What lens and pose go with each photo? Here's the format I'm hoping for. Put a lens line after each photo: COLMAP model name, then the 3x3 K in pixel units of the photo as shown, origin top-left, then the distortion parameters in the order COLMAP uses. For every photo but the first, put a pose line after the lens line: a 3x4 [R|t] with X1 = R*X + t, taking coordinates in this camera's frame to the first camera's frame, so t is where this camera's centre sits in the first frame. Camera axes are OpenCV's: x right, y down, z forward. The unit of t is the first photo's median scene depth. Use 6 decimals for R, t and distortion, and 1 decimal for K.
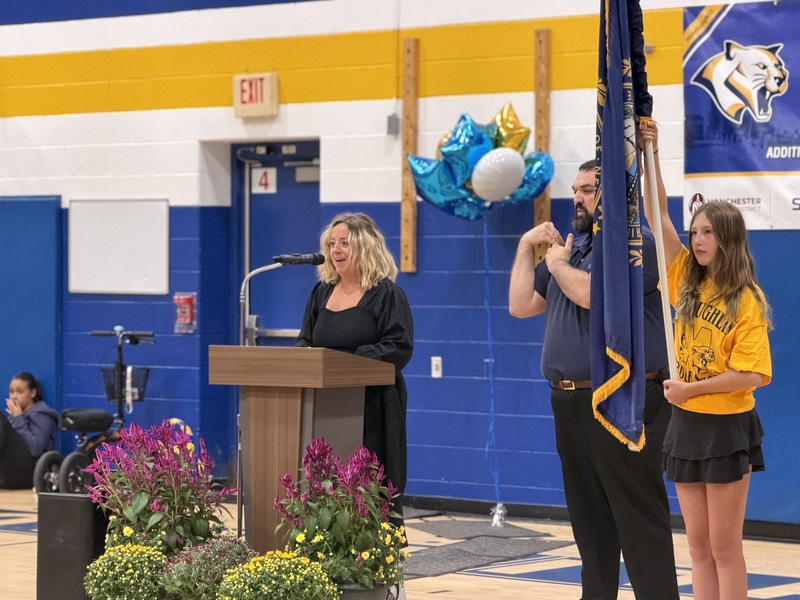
lens RADIAL K [[2676.0, 0, 400.0], [0, 2676.0, 300.0], [0, 0, 1]] dist [0.138428, 1.250130]
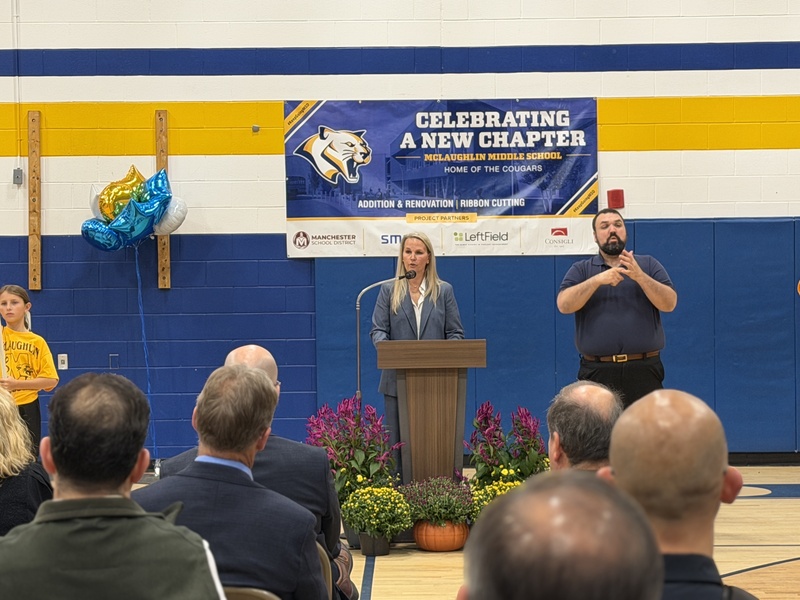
lens RADIAL K [[1991.8, 0, 400.0], [0, 1991.8, 300.0], [0, 0, 1]] dist [0.076126, 0.437088]
pose [[0.766993, -0.015730, 0.641462, -0.533295], [0.019321, 0.999812, 0.001416, -0.003813], [-0.641364, 0.011308, 0.767153, 0.153569]]
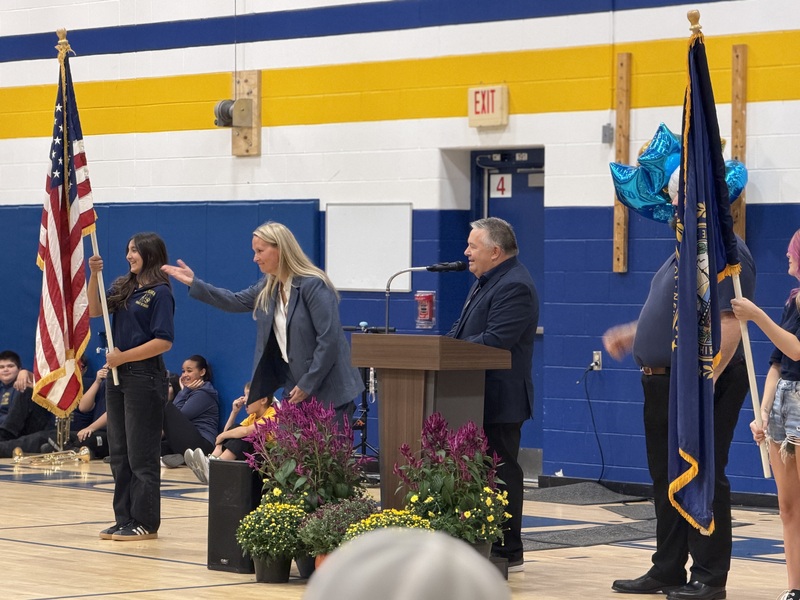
lens RADIAL K [[2911.7, 0, 400.0], [0, 2911.7, 300.0], [0, 0, 1]] dist [0.160509, 1.307907]
pose [[0.987749, 0.007767, -0.155857, 0.107153], [-0.008116, 0.999966, -0.001601, 0.003360], [0.155839, 0.002847, 0.987778, -0.173989]]
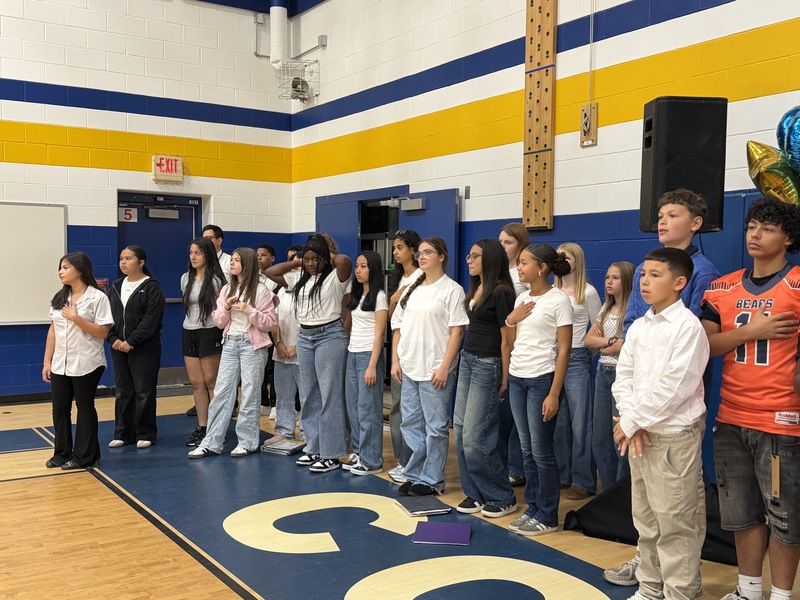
lens RADIAL K [[834.3, 0, 400.0], [0, 834.3, 300.0], [0, 0, 1]] dist [0.003034, 0.002854]
pose [[0.283678, -0.032335, 0.958374, -0.636351], [0.001120, 0.999442, 0.033389, -0.007096], [-0.958919, -0.008398, 0.283556, 0.795869]]
